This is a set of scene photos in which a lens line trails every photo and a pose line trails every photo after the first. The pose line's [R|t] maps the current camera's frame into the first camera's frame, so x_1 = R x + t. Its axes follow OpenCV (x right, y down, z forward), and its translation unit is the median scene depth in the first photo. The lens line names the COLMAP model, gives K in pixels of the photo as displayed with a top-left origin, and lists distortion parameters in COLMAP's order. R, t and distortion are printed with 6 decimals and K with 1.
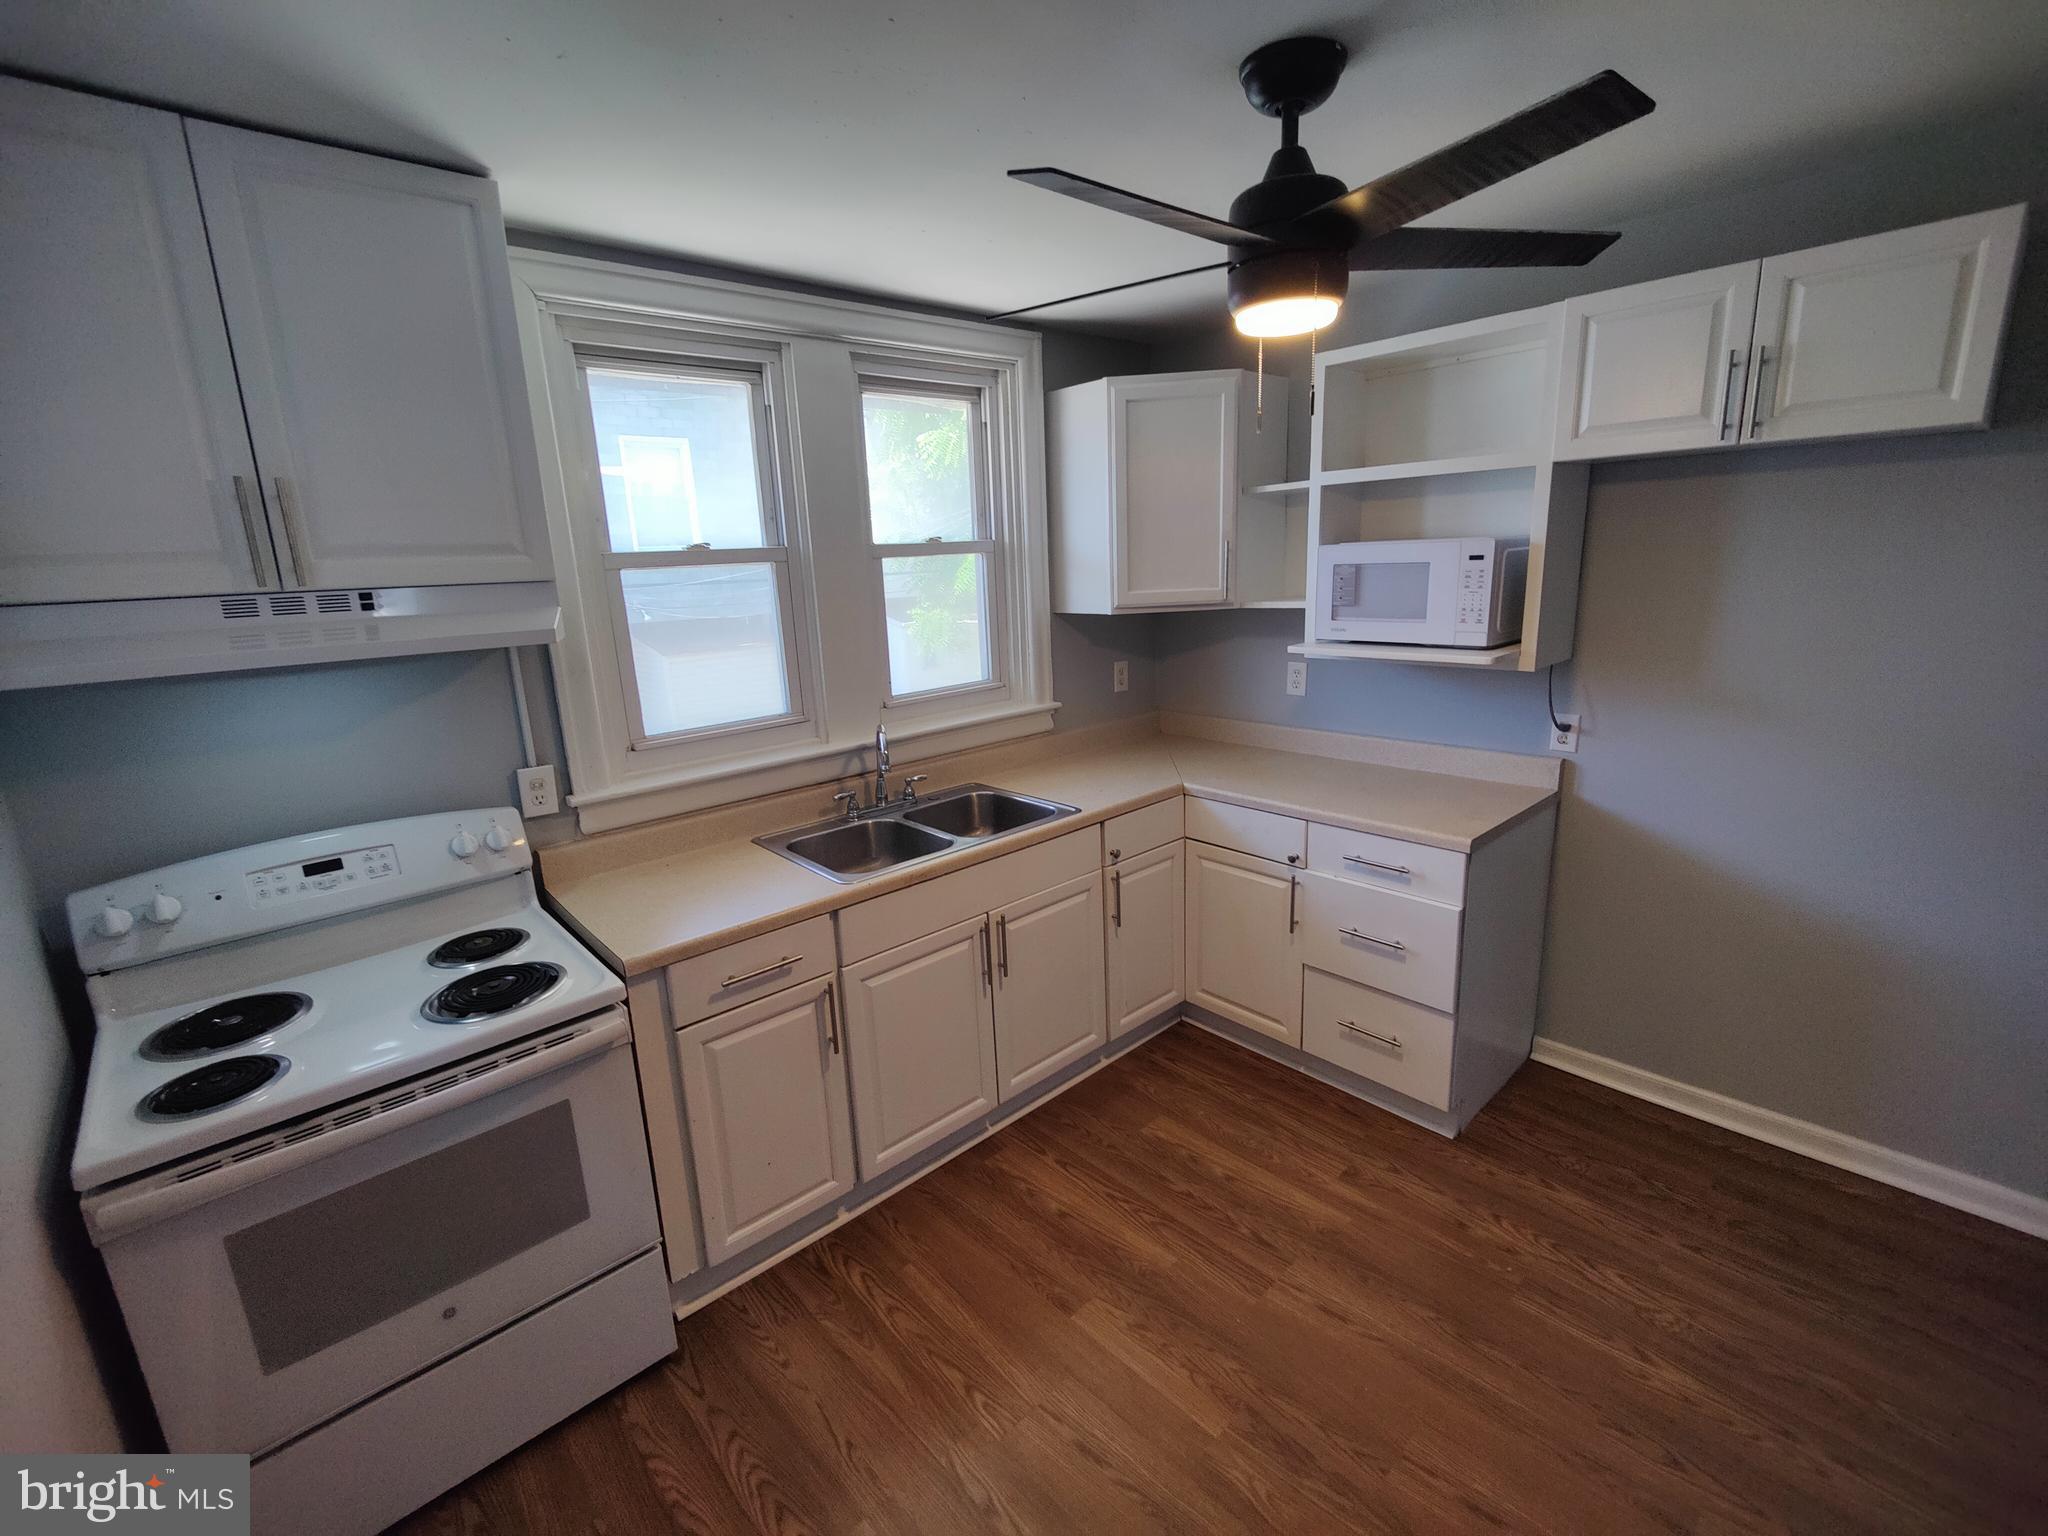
lens RADIAL K [[891.7, 0, 1029.9], [0, 891.7, 761.7], [0, 0, 1]] dist [0.035572, -0.025132]
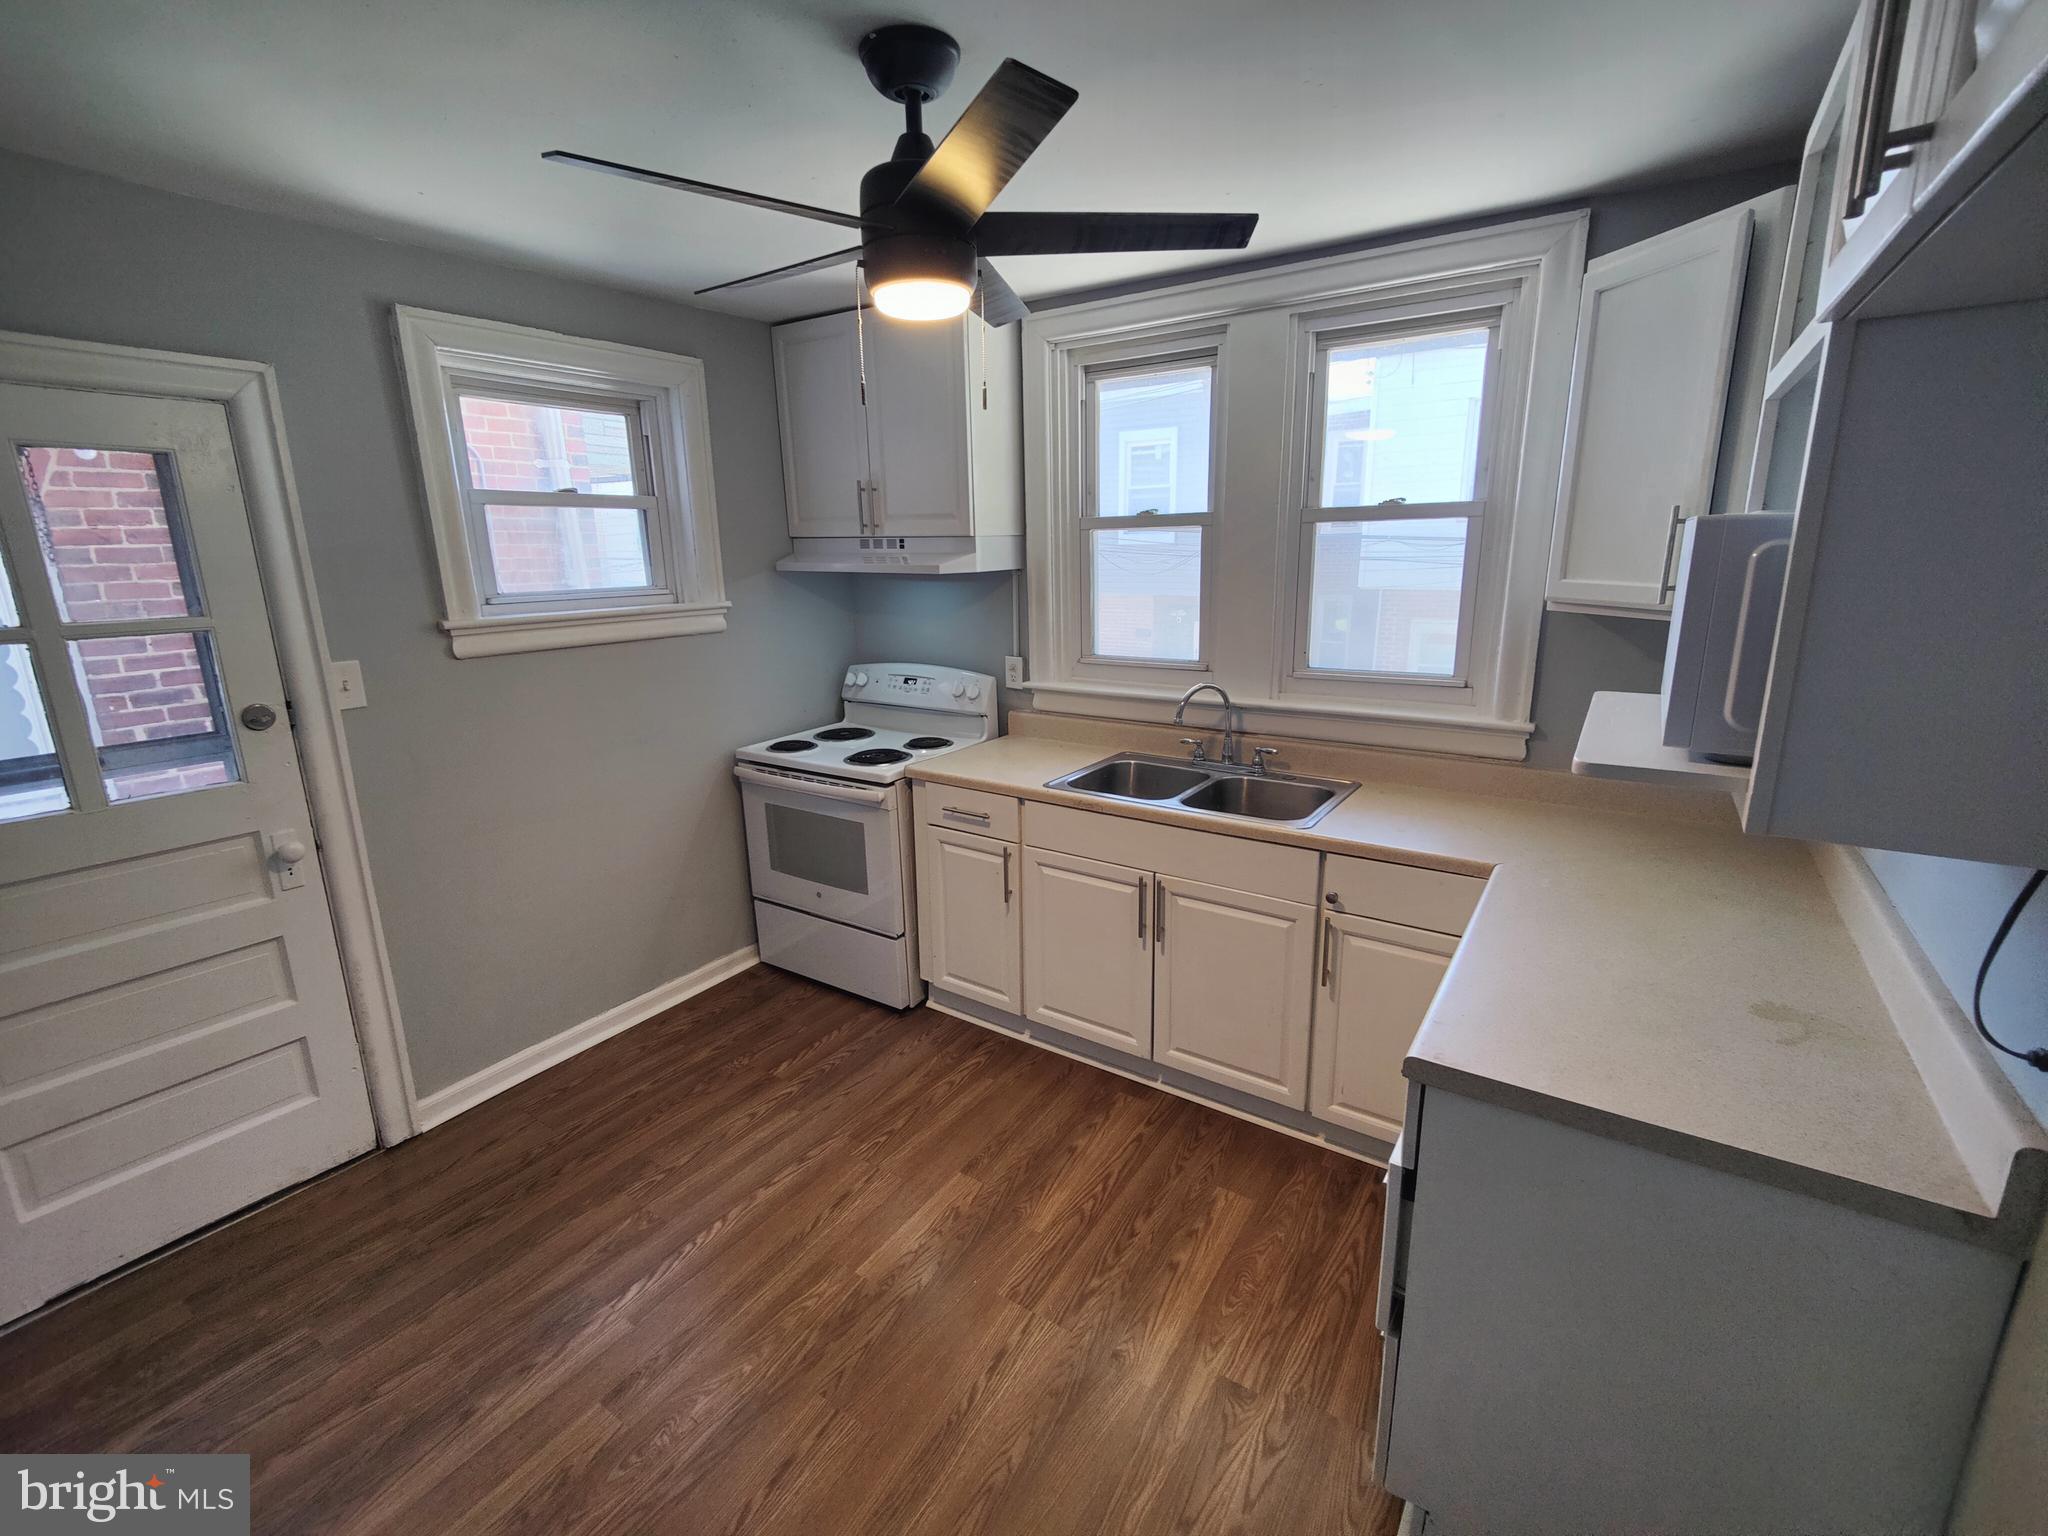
lens RADIAL K [[891.7, 0, 1029.9], [0, 891.7, 761.7], [0, 0, 1]] dist [0.035572, -0.025132]
pose [[0.237104, 0.267343, -0.933975, 0.925979], [-0.218202, 0.951481, 0.216960, -0.158264], [0.946662, 0.152353, 0.283934, 0.601618]]
